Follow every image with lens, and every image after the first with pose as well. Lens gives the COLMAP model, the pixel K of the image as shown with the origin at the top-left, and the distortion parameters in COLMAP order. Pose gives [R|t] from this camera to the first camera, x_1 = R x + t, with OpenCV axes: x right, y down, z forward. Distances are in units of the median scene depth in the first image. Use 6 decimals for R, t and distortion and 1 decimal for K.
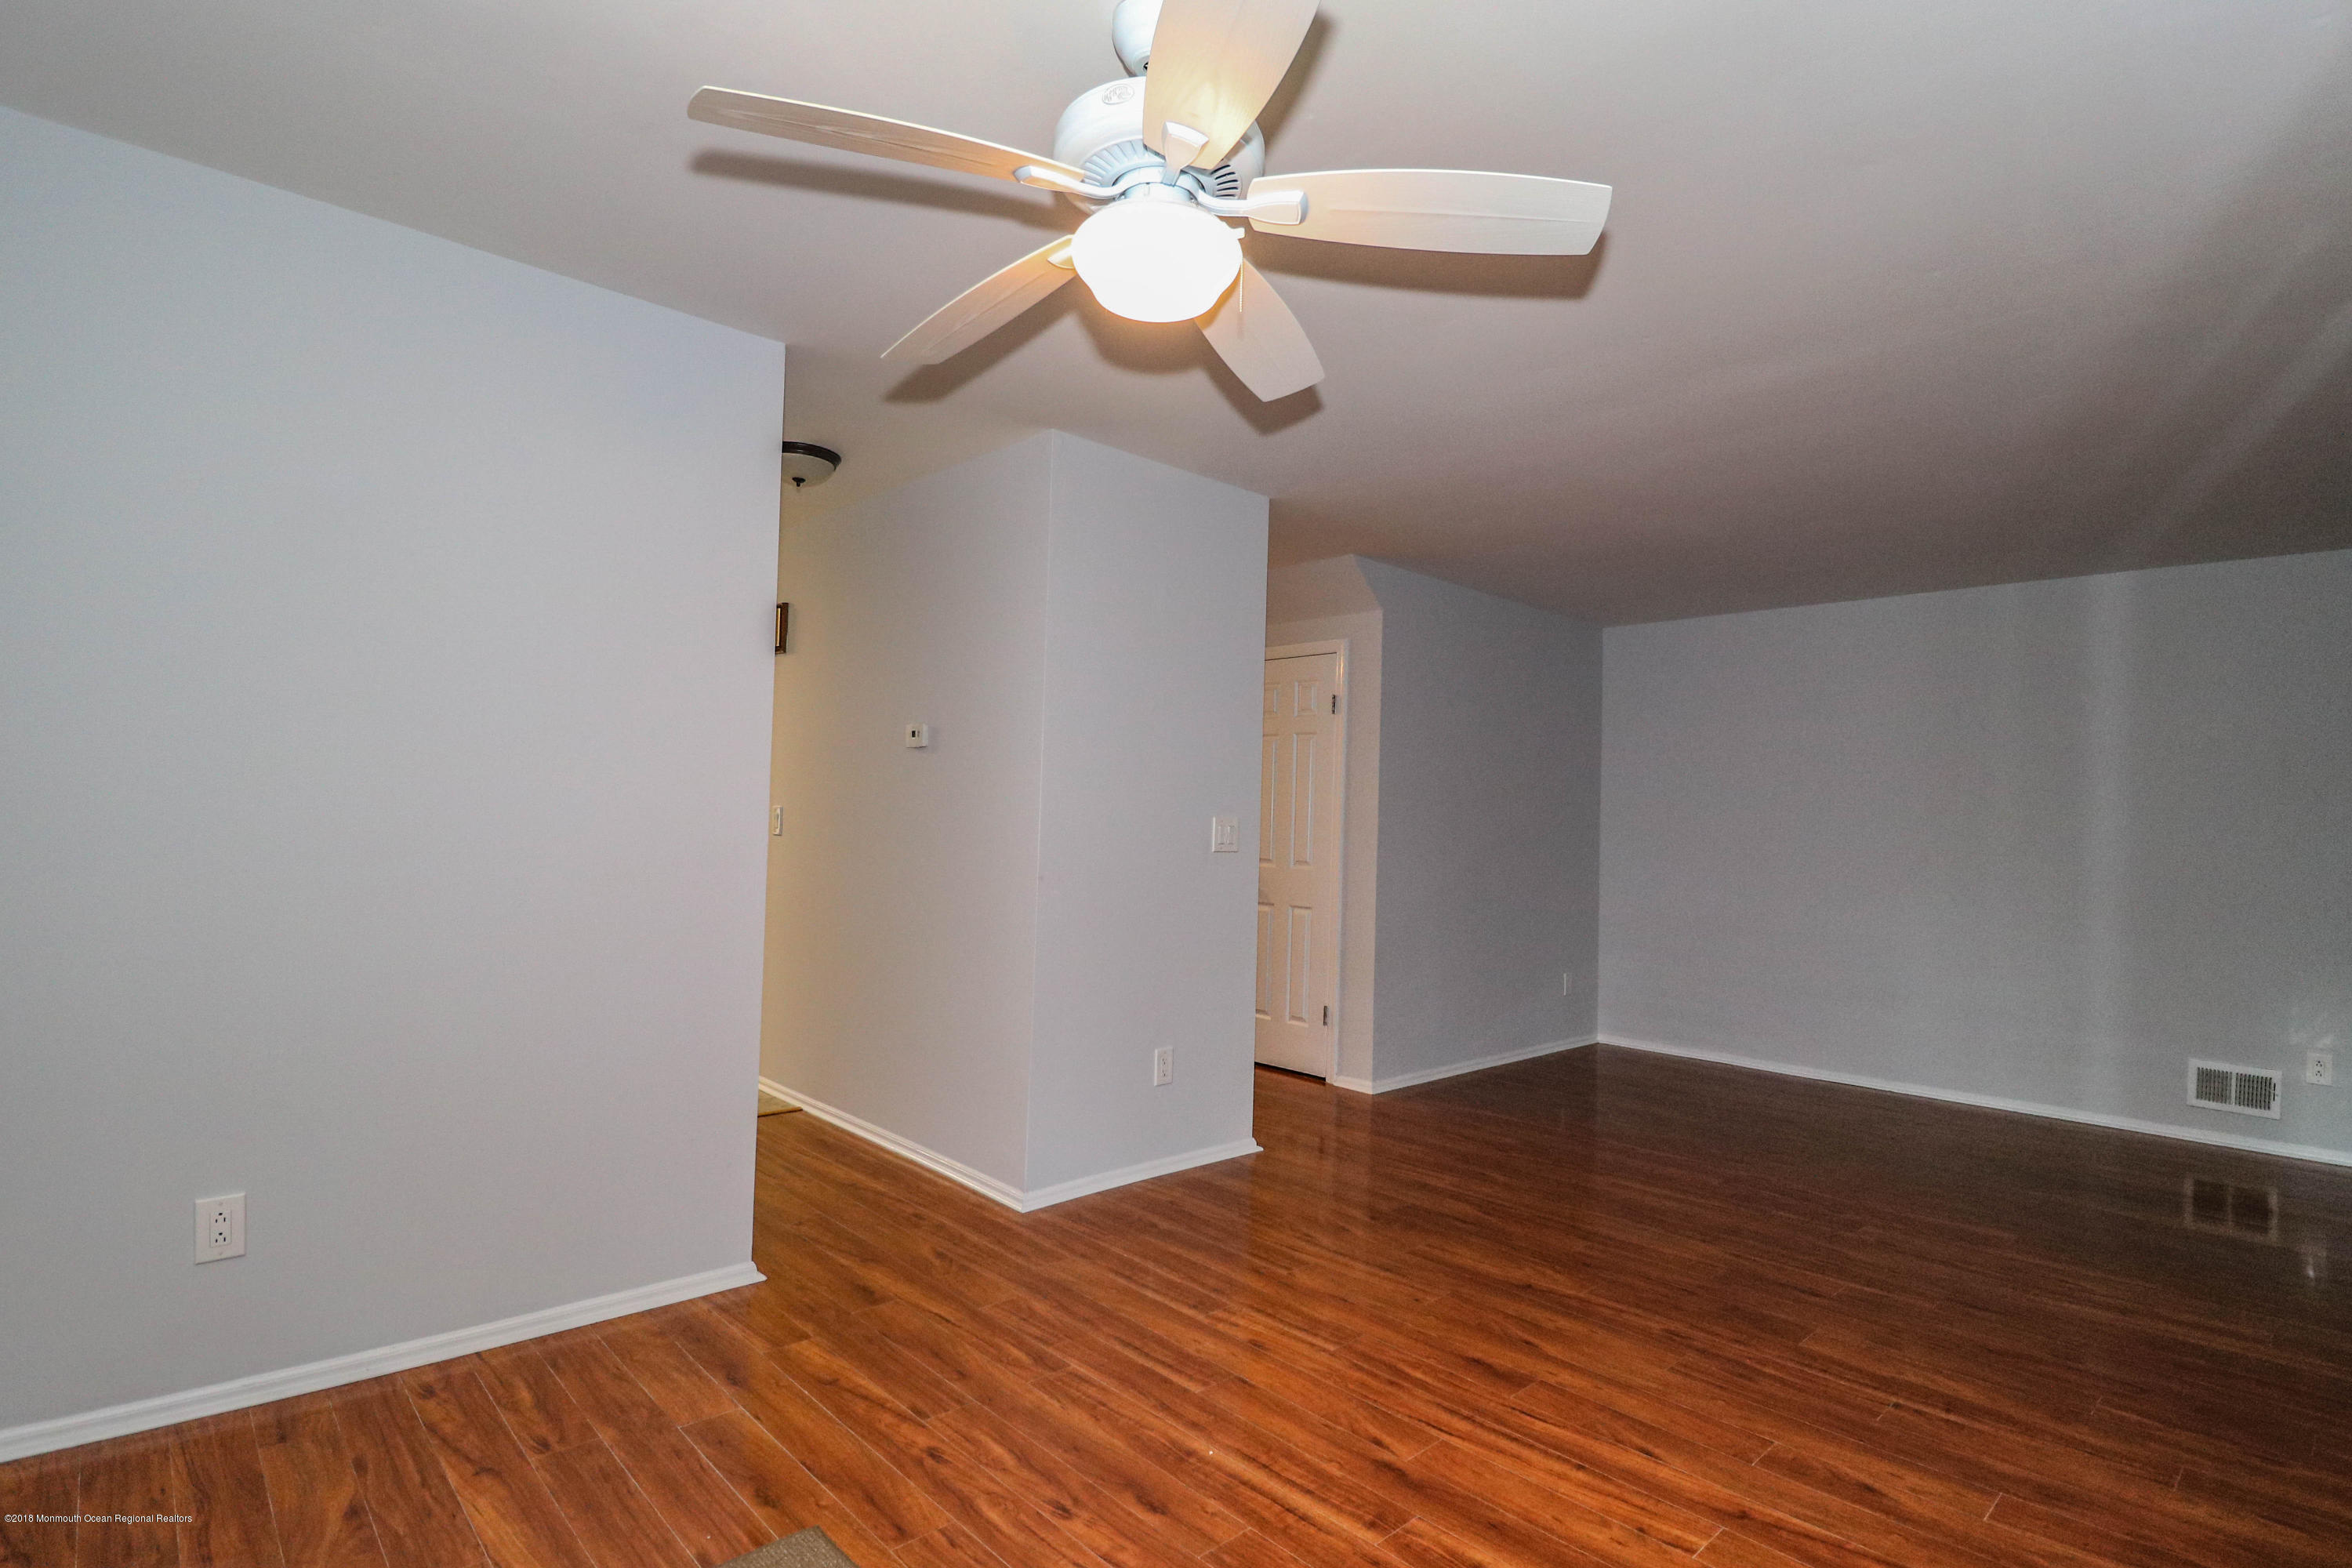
lens RADIAL K [[1143.4, 0, 1172.4], [0, 1143.4, 788.6], [0, 0, 1]] dist [-0.012447, -0.003115]
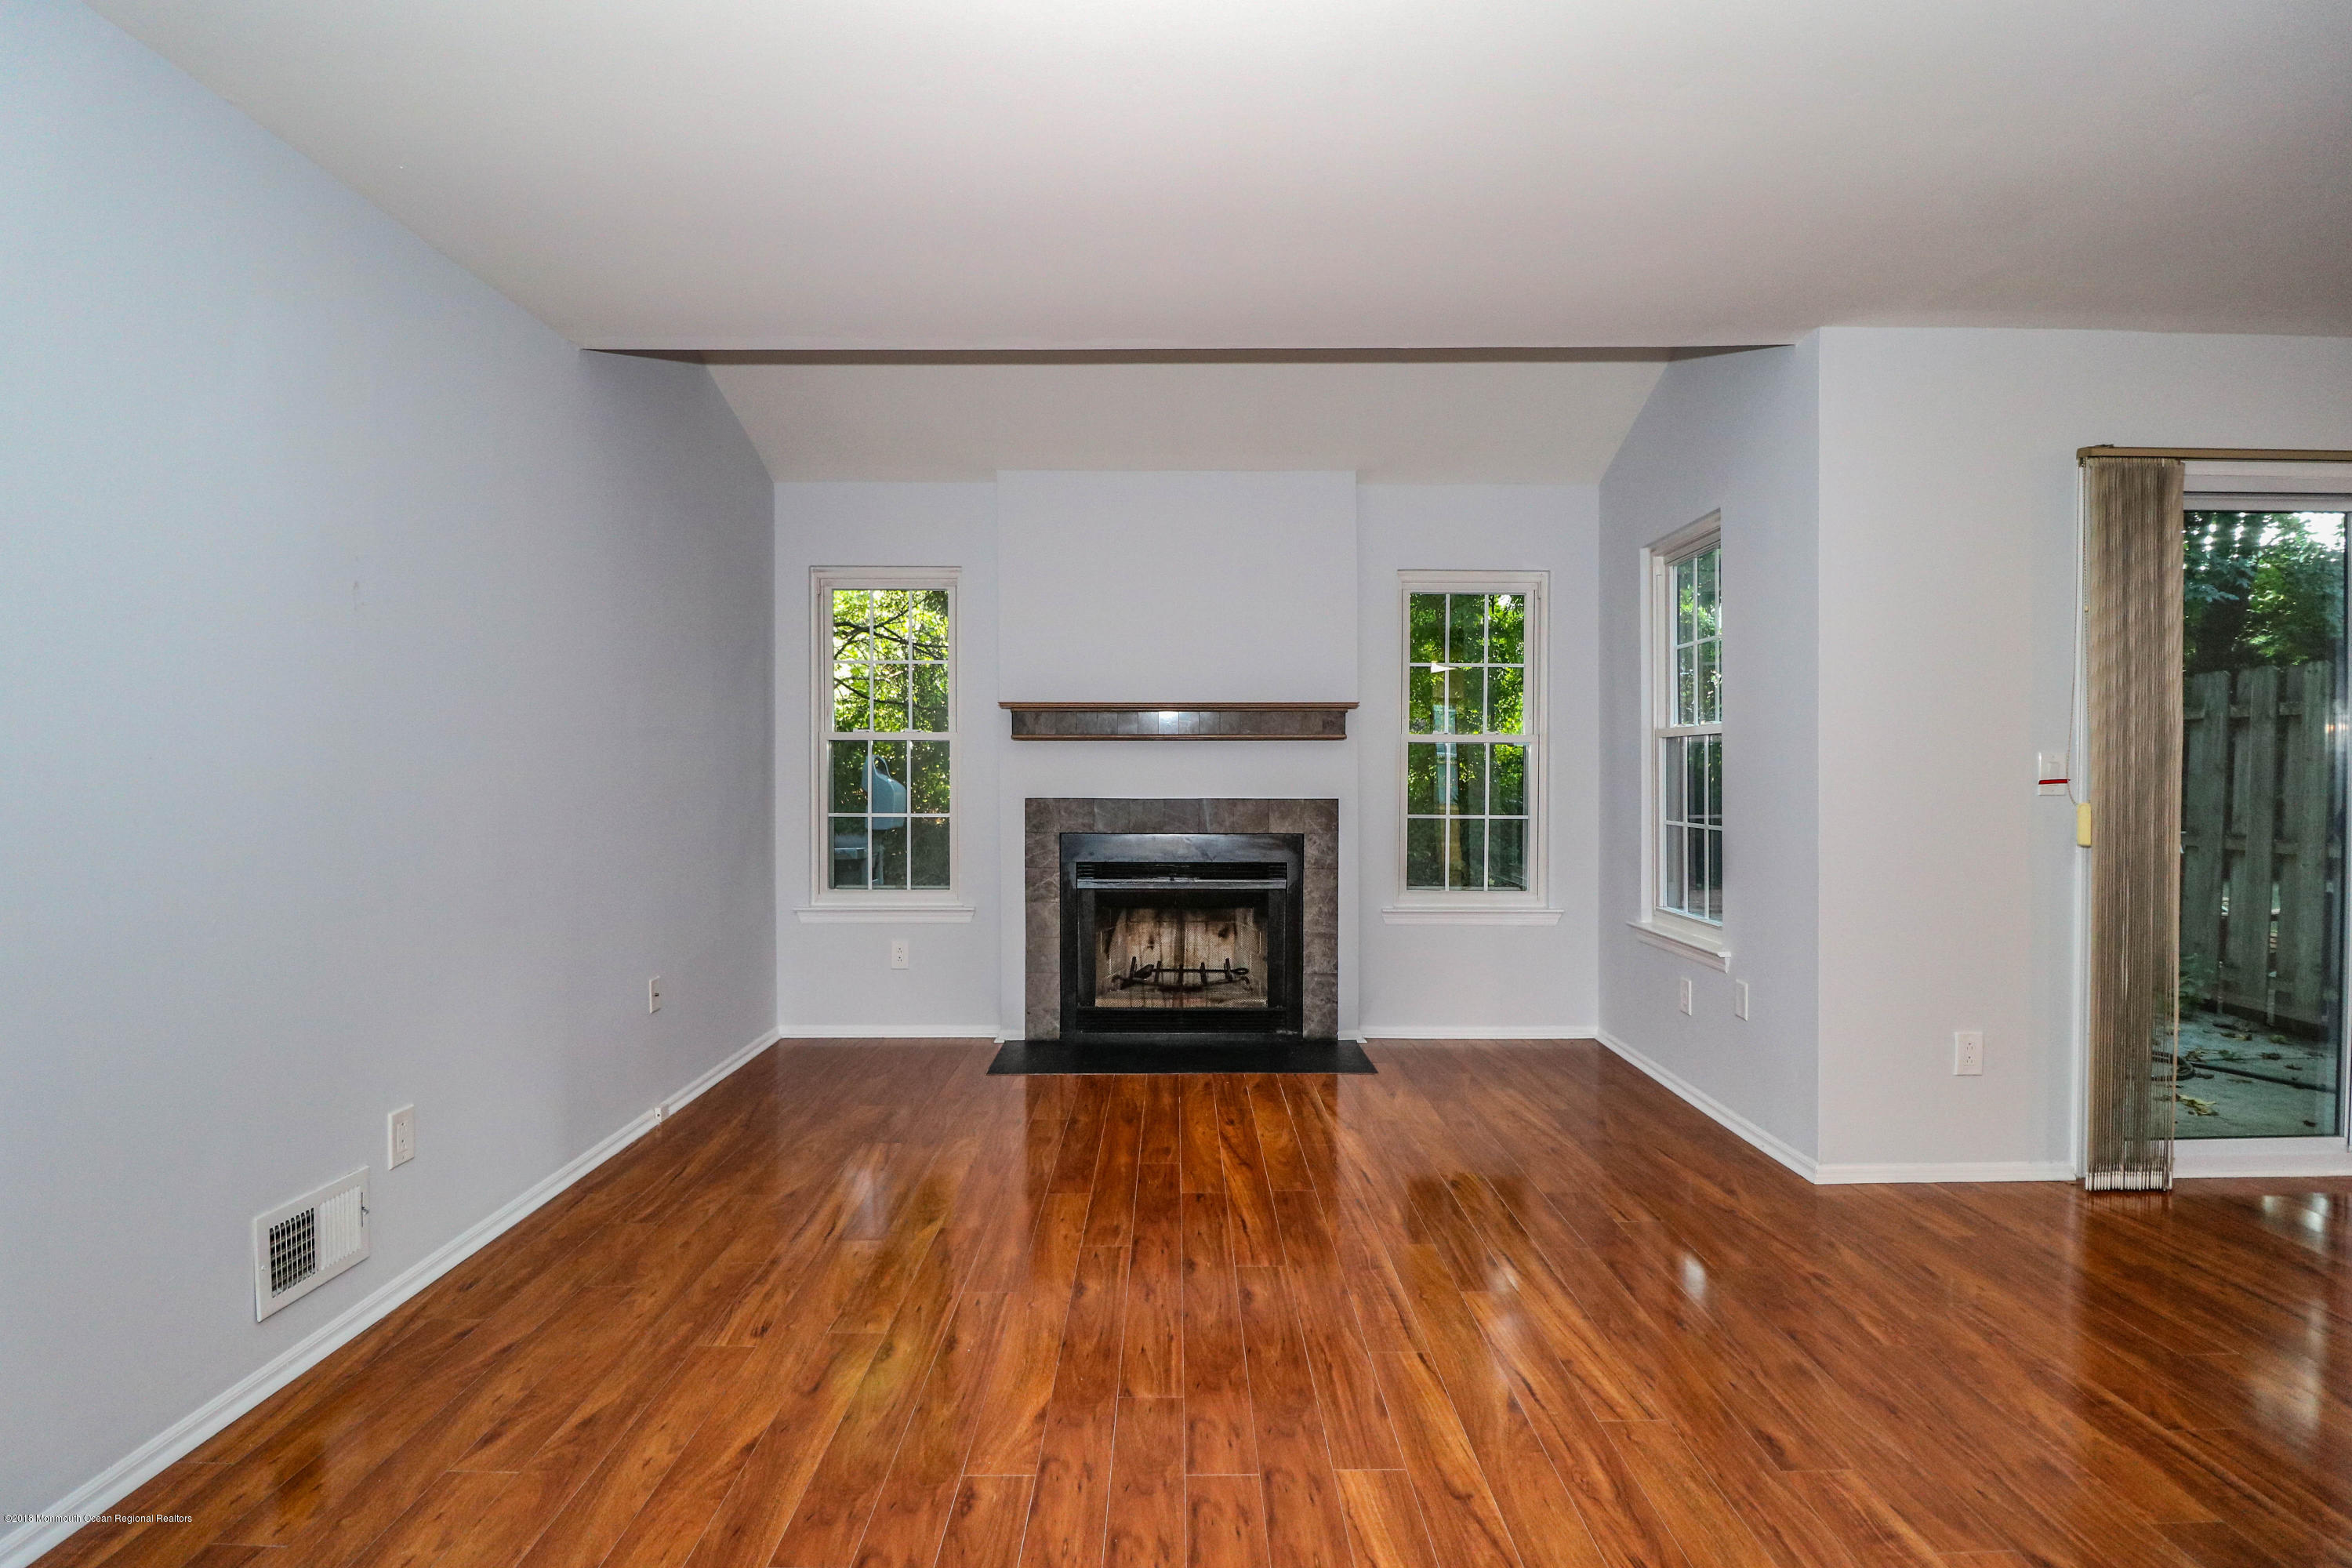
lens RADIAL K [[1095.9, 0, 1173.2], [0, 1095.9, 742.6], [0, 0, 1]] dist [-0.018989, -0.001215]
pose [[-0.738891, -0.015680, 0.673642, 0.631534], [-0.036453, 0.999195, -0.016727, 0.079611], [-0.672838, -0.036916, -0.738868, 1.989804]]
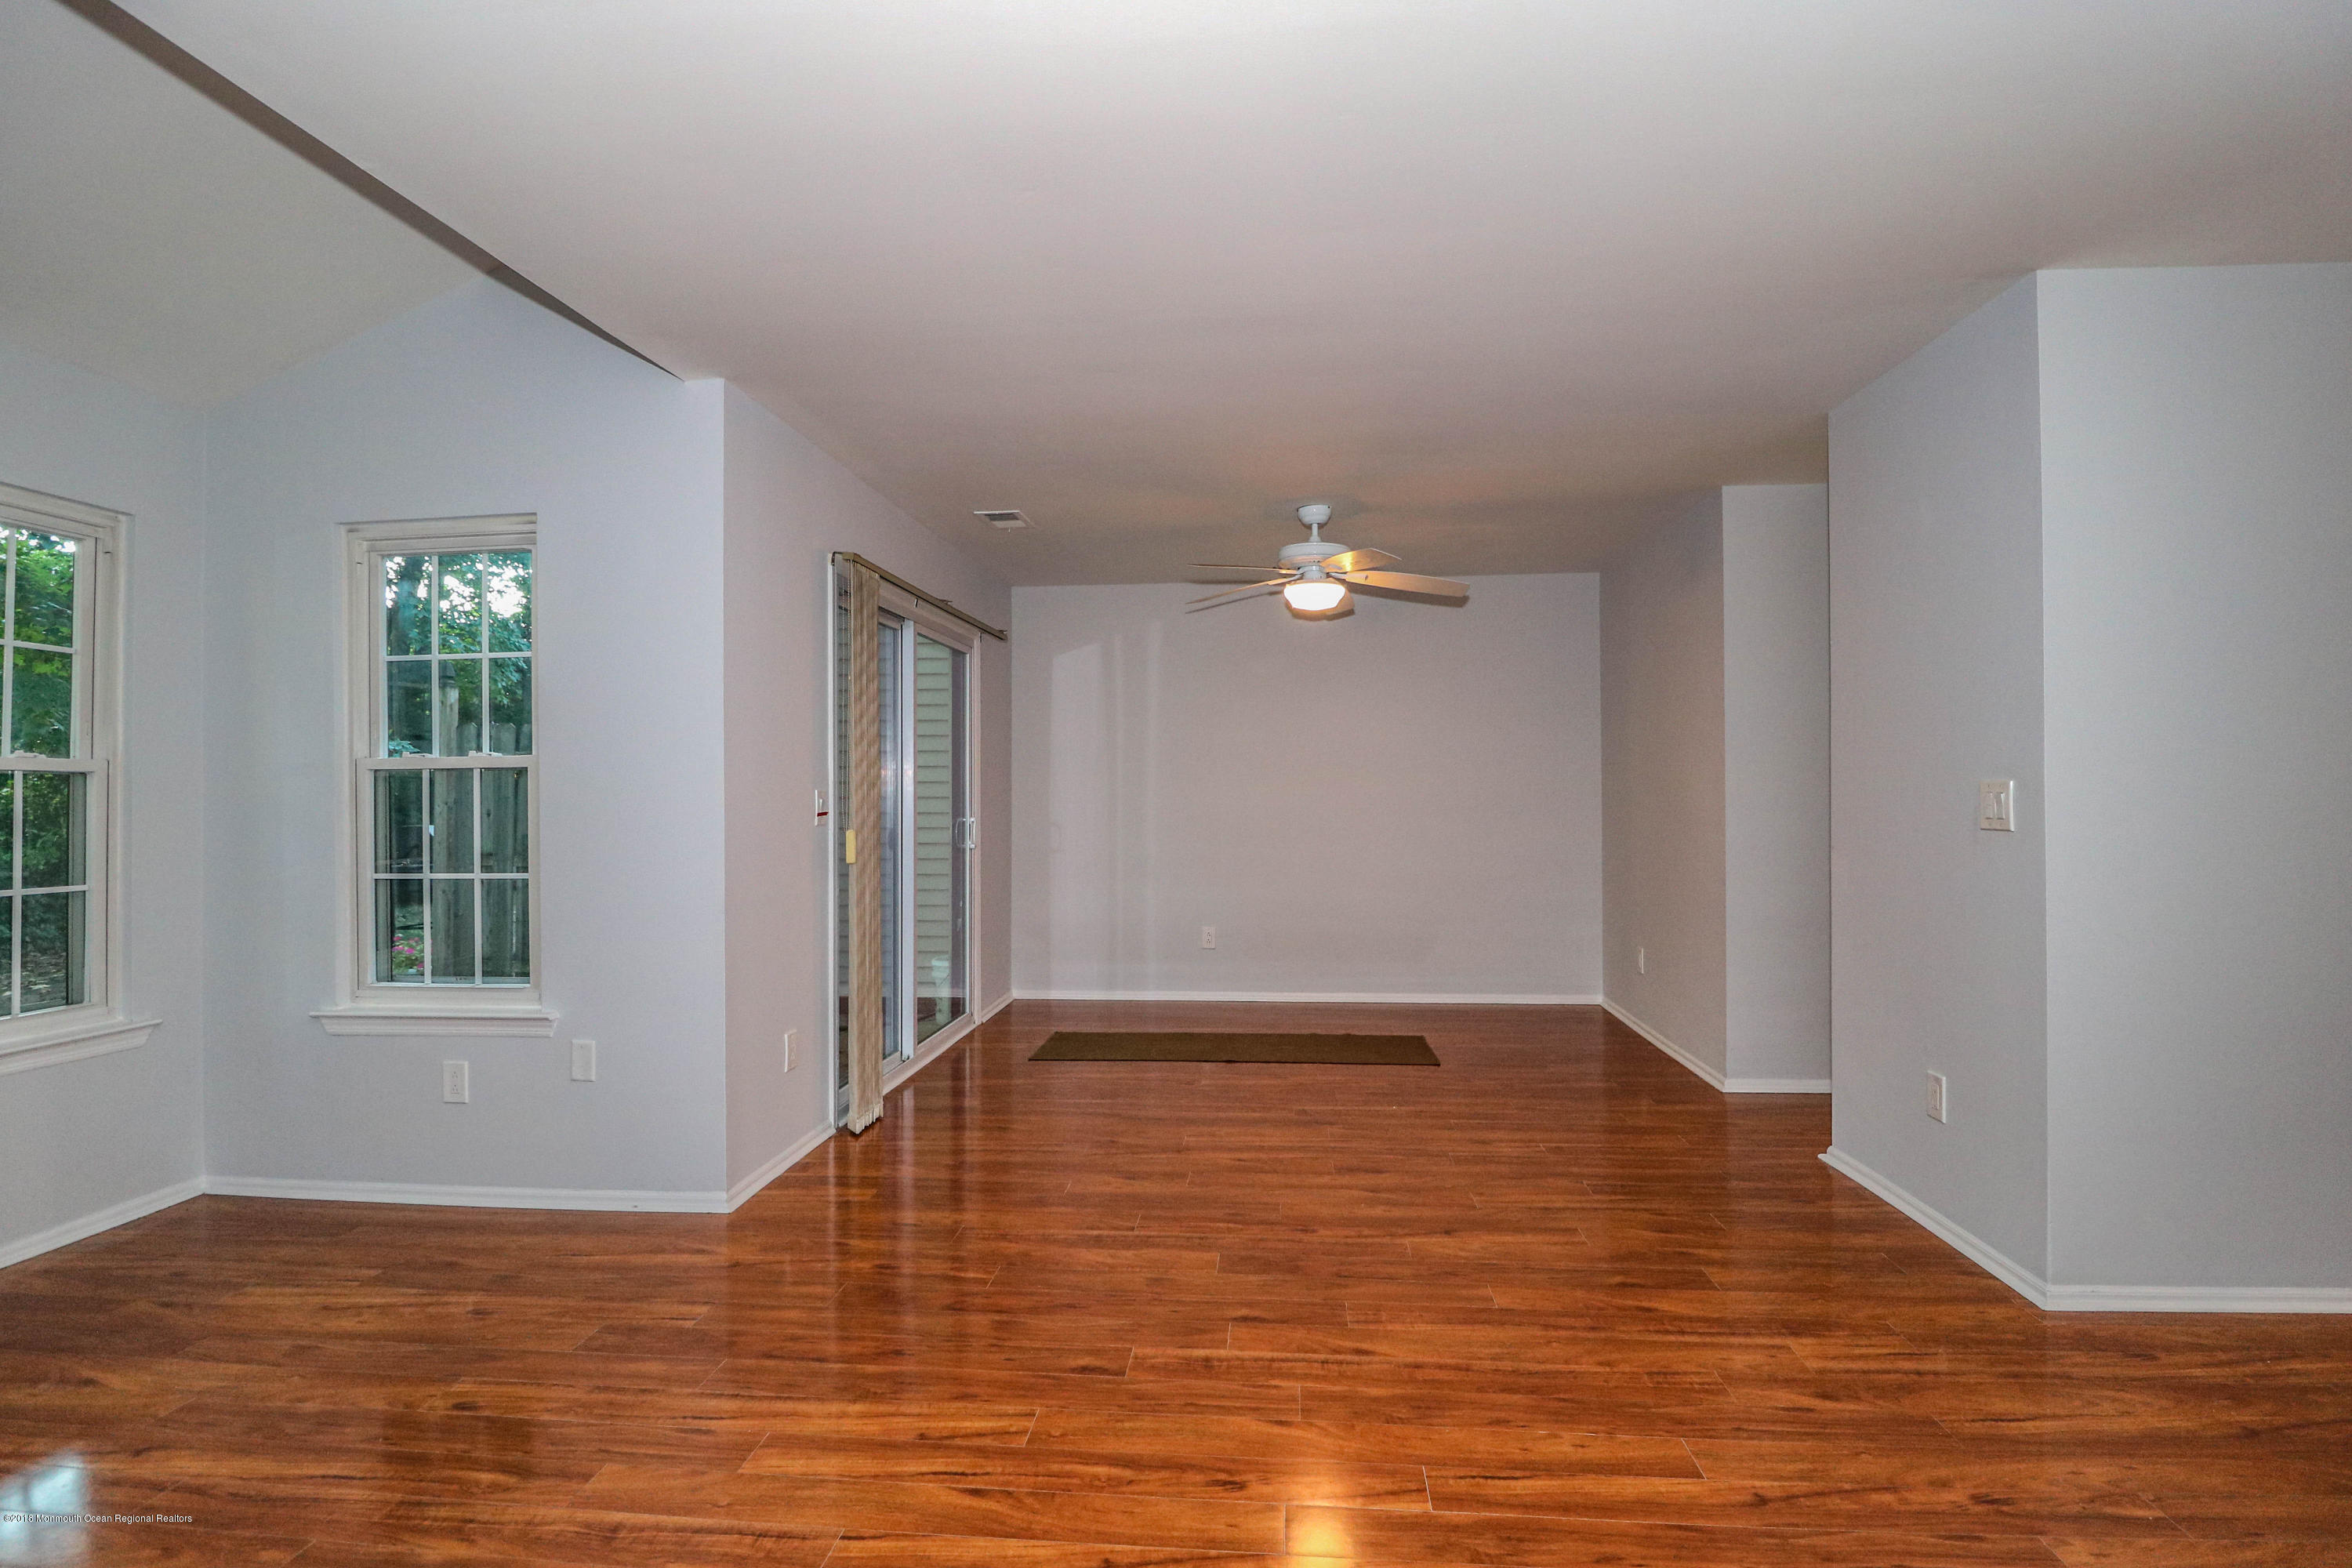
lens RADIAL K [[1095.9, 0, 1186.8], [0, 1095.9, 781.5], [0, 0, 1]] dist [-0.018989, -0.001215]
pose [[-0.739376, -0.033065, -0.672481, 1.368965], [0.001878, 0.998688, -0.051170, 0.100535], [0.673291, -0.039097, -0.738344, 1.874556]]
